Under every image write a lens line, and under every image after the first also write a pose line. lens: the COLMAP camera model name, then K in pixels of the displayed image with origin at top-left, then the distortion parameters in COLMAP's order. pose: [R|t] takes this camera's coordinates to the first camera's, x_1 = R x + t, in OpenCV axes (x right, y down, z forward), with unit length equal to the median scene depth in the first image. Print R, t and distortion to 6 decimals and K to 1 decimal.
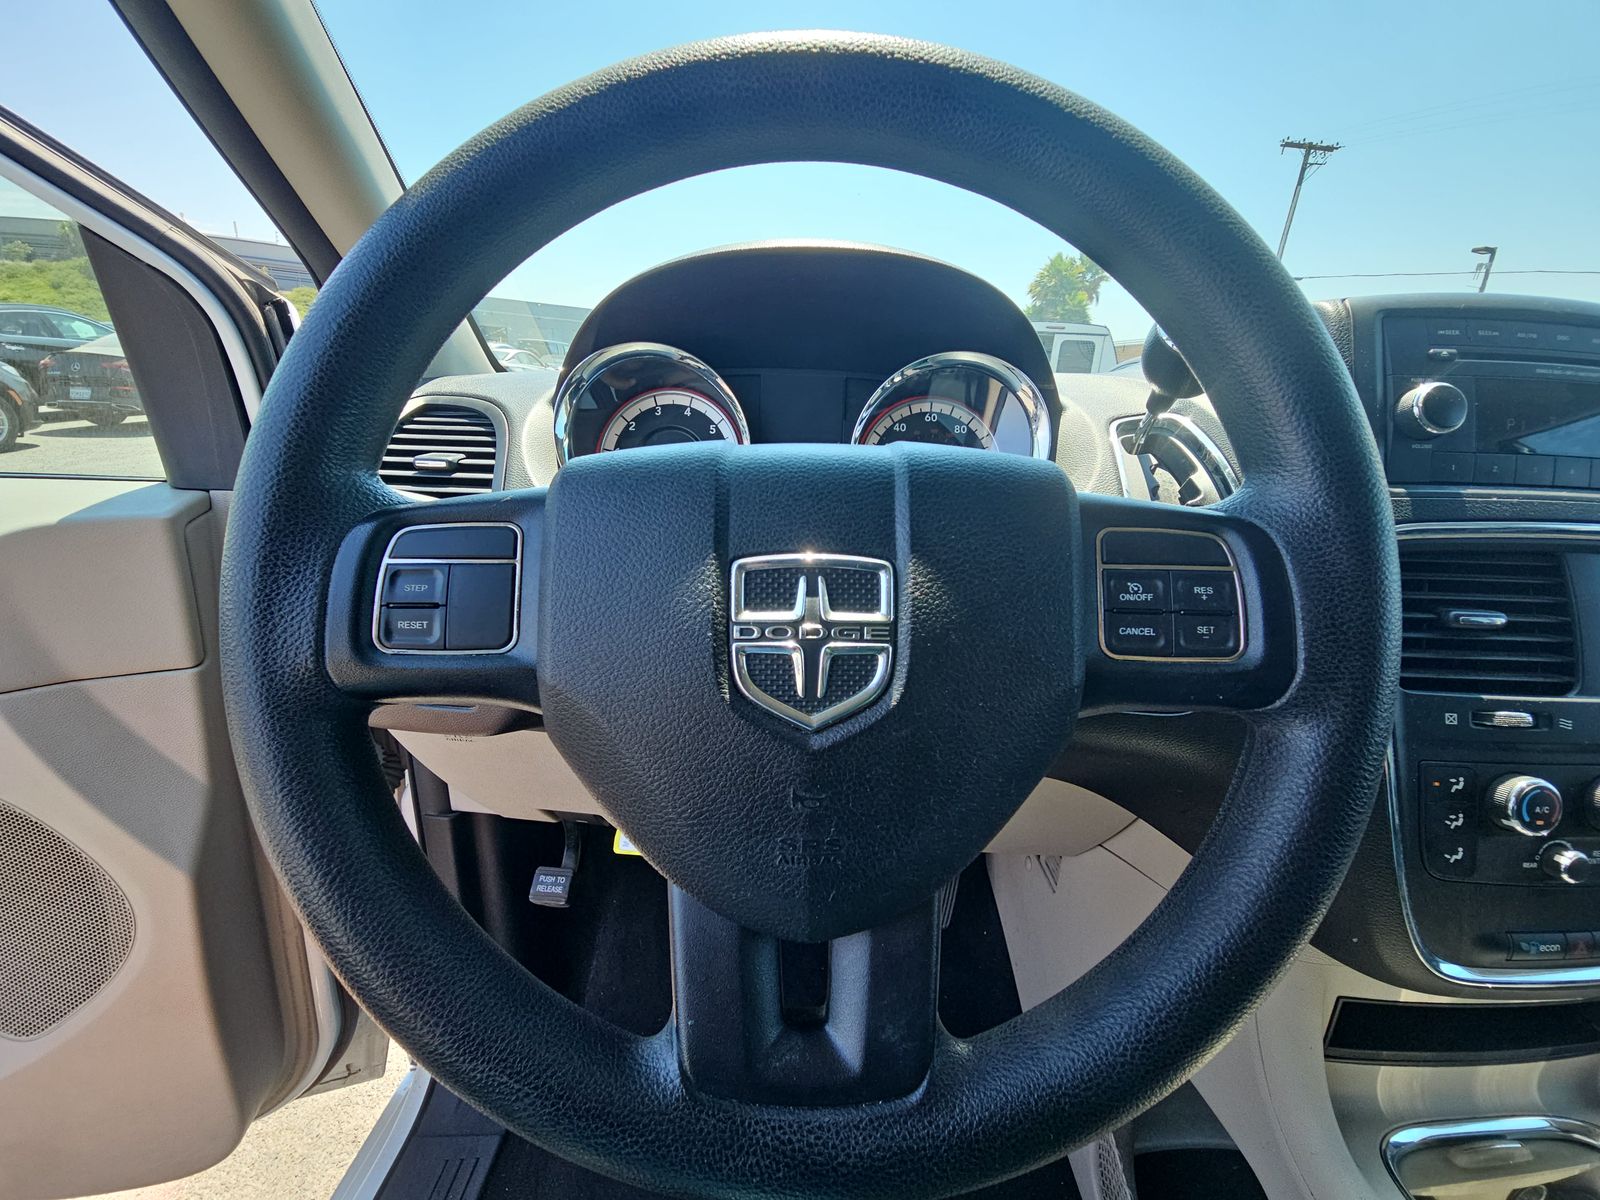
lens RADIAL K [[662.3, 0, 800.0], [0, 662.3, 600.0], [0, 0, 1]] dist [0.014165, -0.012740]
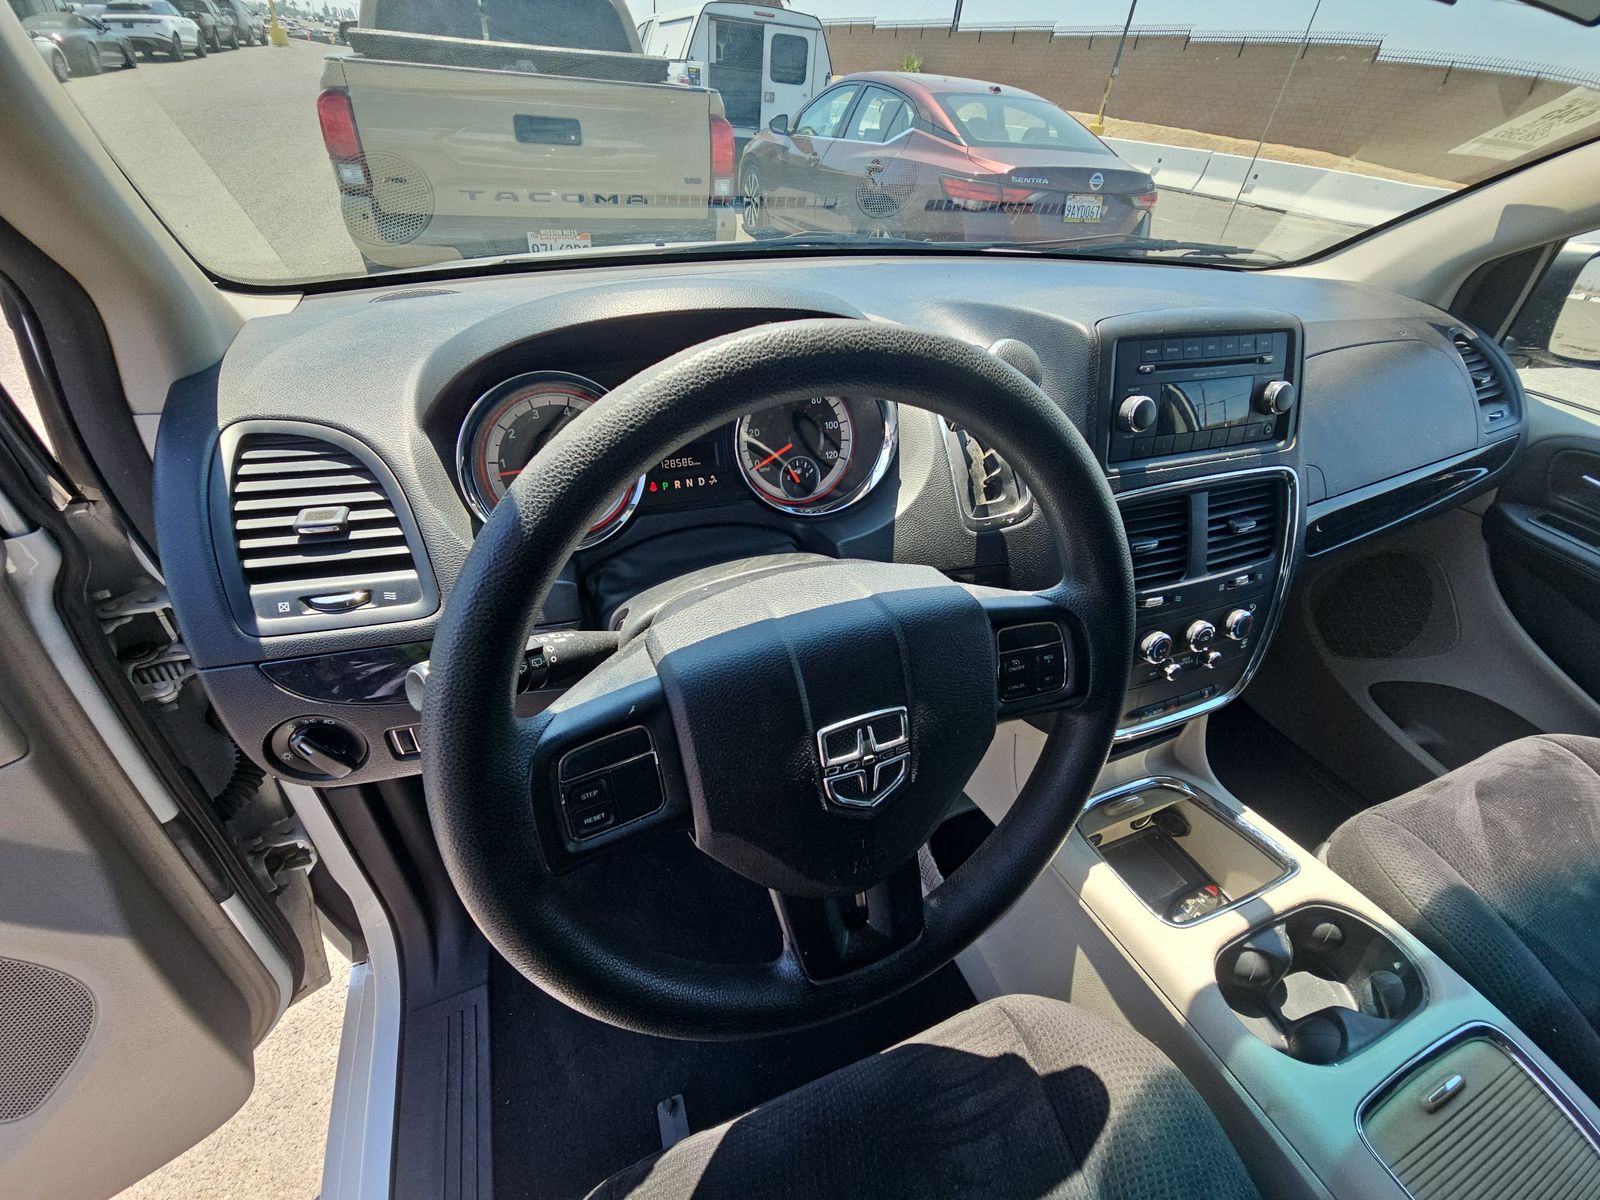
lens RADIAL K [[661.5, 0, 805.0], [0, 661.5, 589.0], [0, 0, 1]] dist [0.013014, -0.012656]
pose [[0.917693, -0.206557, 0.339372, -0.264389], [0.073228, 0.927525, 0.366517, -0.423996], [-0.390482, -0.311499, 0.866309, -0.103509]]
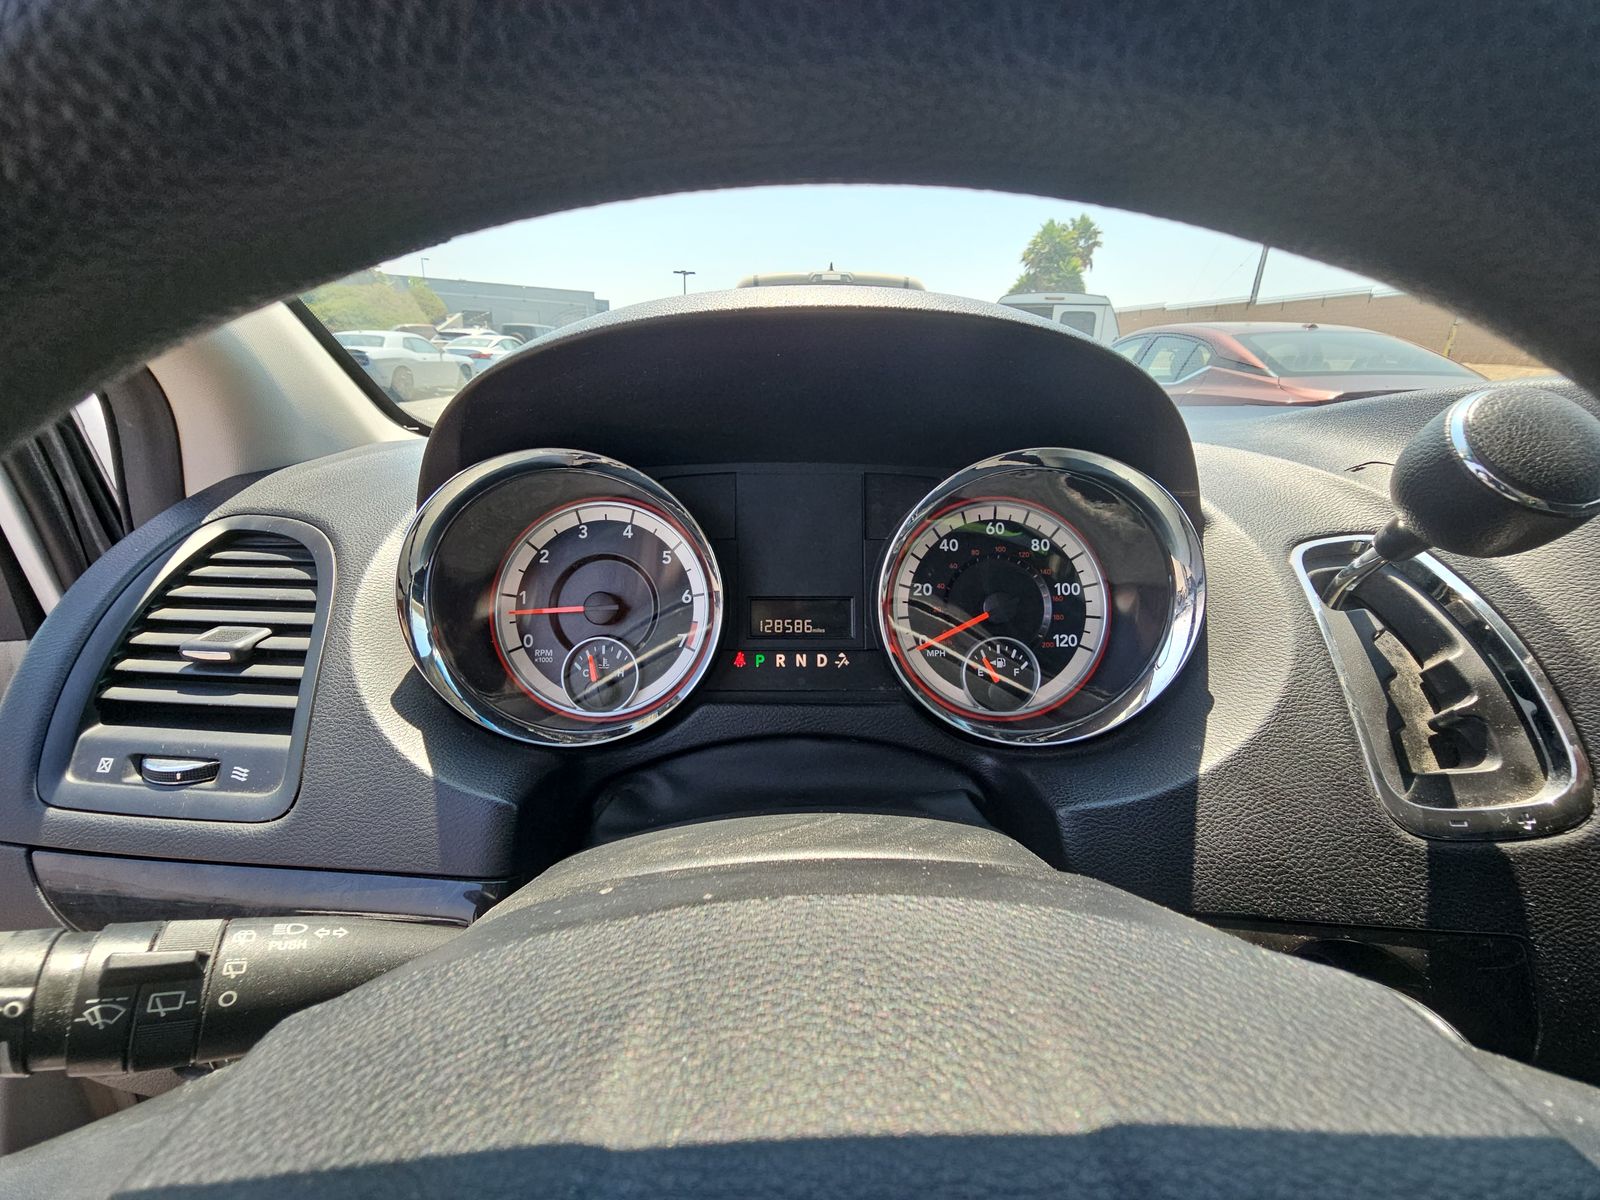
lens RADIAL K [[661.5, 0, 805.0], [0, 661.5, 589.0], [0, 0, 1]] dist [0.013014, -0.012656]
pose [[0.999413, -0.033845, 0.005301, 0.002207], [0.033740, 0.999257, 0.018656, -0.262625], [-0.005928, -0.018466, 0.999812, 0.380415]]
